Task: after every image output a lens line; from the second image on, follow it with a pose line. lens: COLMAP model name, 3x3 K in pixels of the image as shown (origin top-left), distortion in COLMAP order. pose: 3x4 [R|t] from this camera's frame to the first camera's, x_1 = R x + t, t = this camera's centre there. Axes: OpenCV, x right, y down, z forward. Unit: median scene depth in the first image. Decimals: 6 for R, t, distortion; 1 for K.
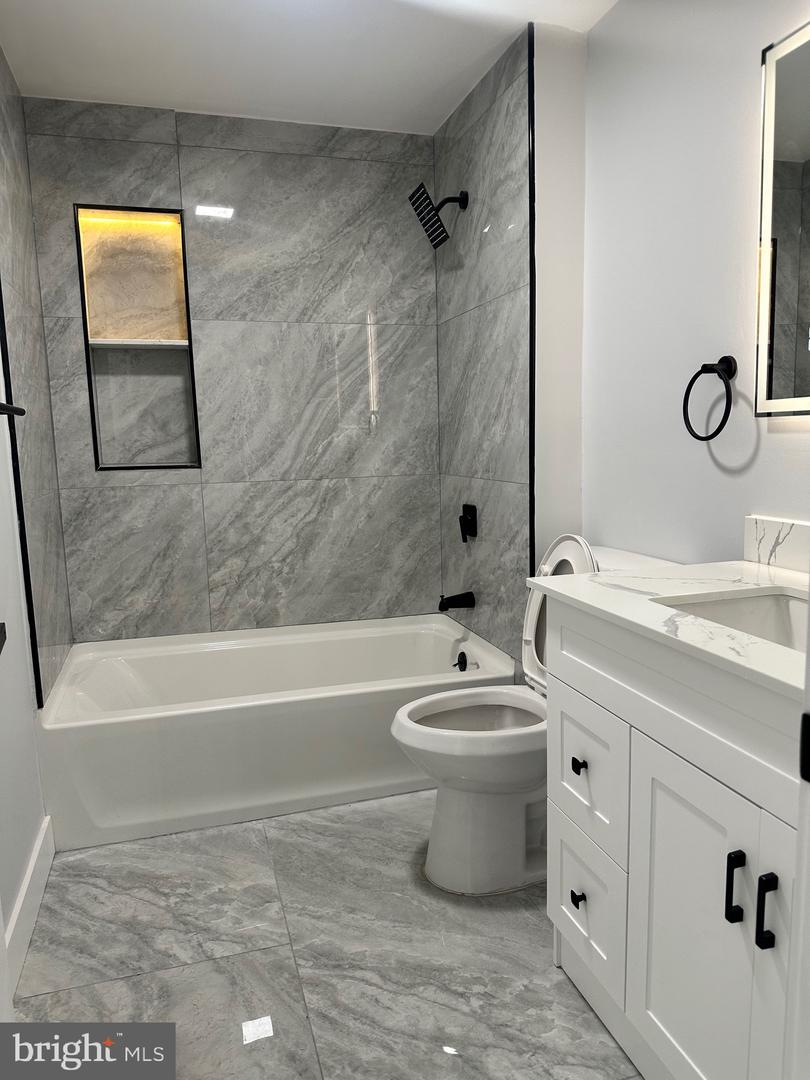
lens RADIAL K [[761.8, 0, 420.7], [0, 761.8, 540.8], [0, 0, 1]] dist [0.091607, -0.121553]
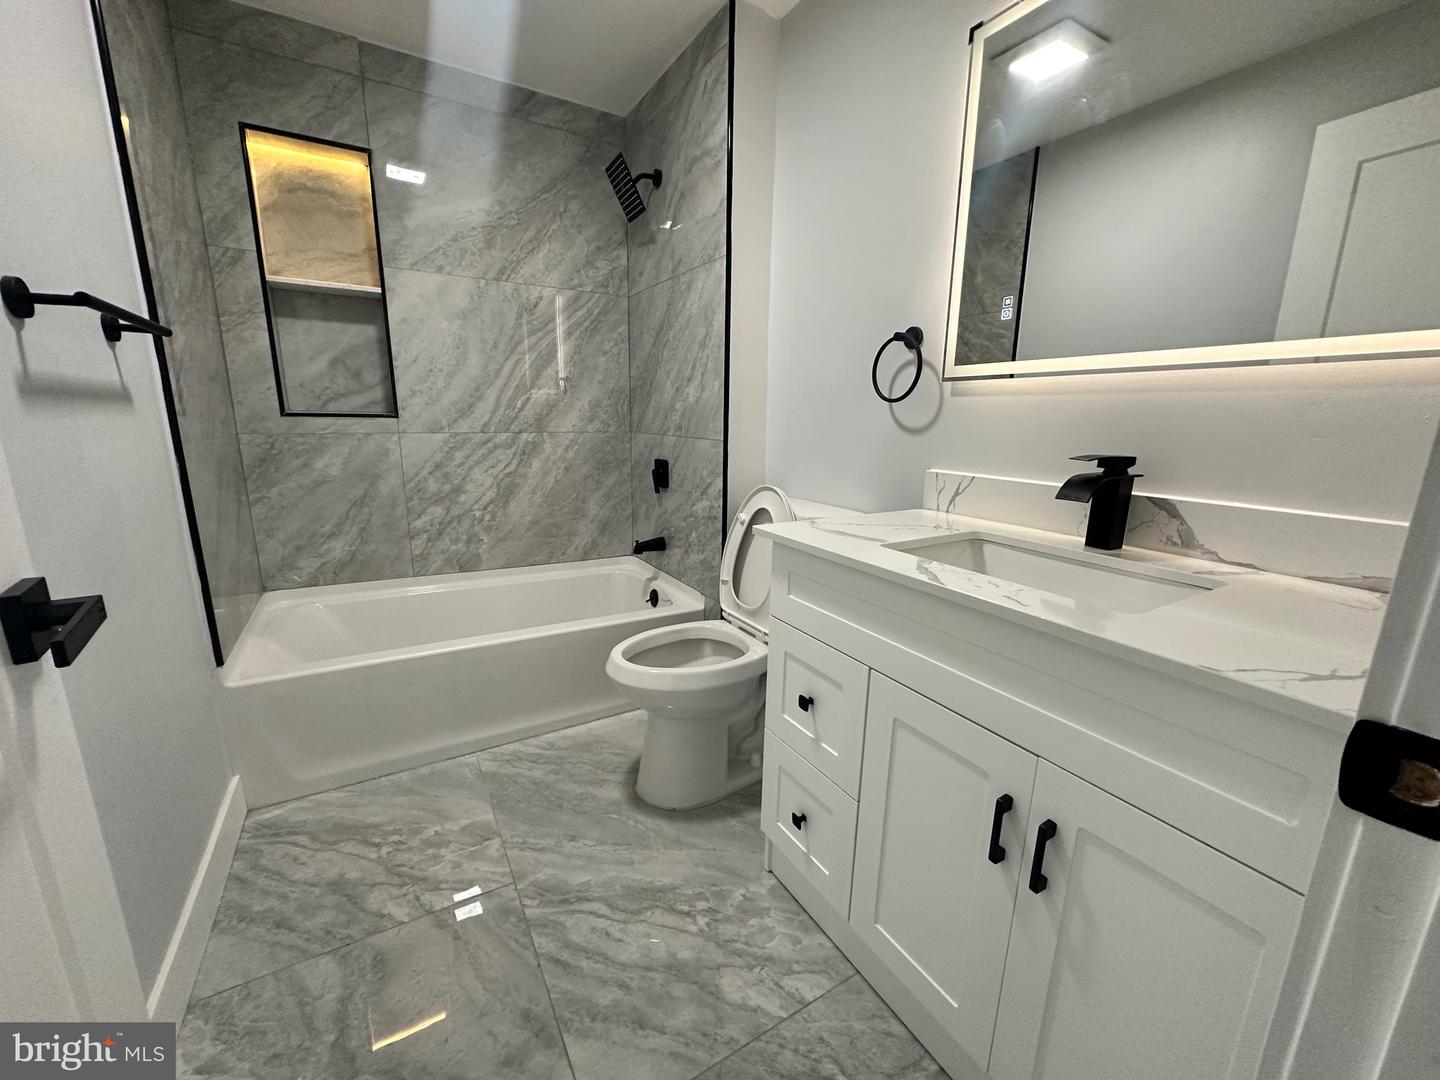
lens RADIAL K [[570.6, 0, 720.5], [0, 570.6, 537.3], [0, 0, 1]] dist [0.000233, 0.000401]
pose [[0.972494, -0.009788, 0.232721, -0.051827], [-0.007330, 0.997336, 0.072577, 0.005954], [-0.232811, -0.072287, 0.969832, 0.166996]]
